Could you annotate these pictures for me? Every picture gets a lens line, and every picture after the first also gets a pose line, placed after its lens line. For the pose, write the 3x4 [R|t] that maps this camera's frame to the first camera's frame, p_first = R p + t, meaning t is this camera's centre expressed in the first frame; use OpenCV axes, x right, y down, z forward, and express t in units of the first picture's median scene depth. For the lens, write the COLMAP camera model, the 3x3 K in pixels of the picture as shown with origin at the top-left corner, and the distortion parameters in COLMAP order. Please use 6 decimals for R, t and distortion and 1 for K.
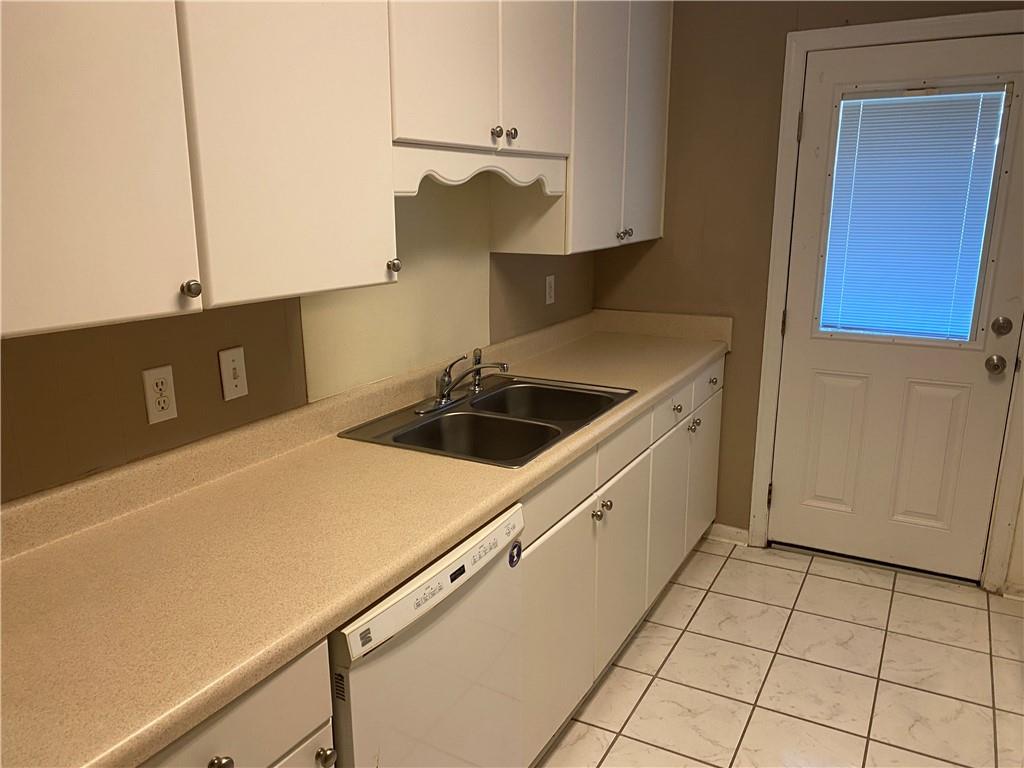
lens RADIAL K [[776.8, 0, 515.4], [0, 776.8, 384.6], [0, 0, 1]] dist [0.025842, -0.018649]
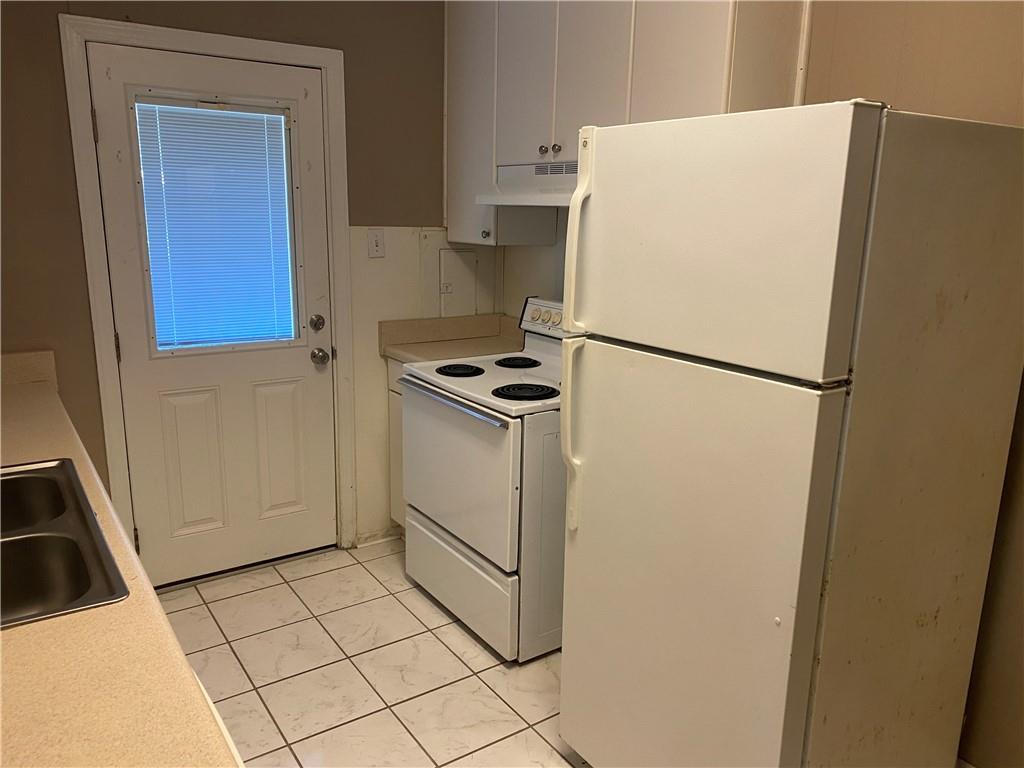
lens RADIAL K [[776.8, 0, 509.5], [0, 776.8, 385.0], [0, 0, 1]] dist [0.025842, -0.018649]
pose [[0.458555, -0.185051, 0.869185, -0.247819], [0.190480, 0.975814, 0.107261, -0.051908], [-0.868012, 0.116377, 0.482713, 0.206701]]
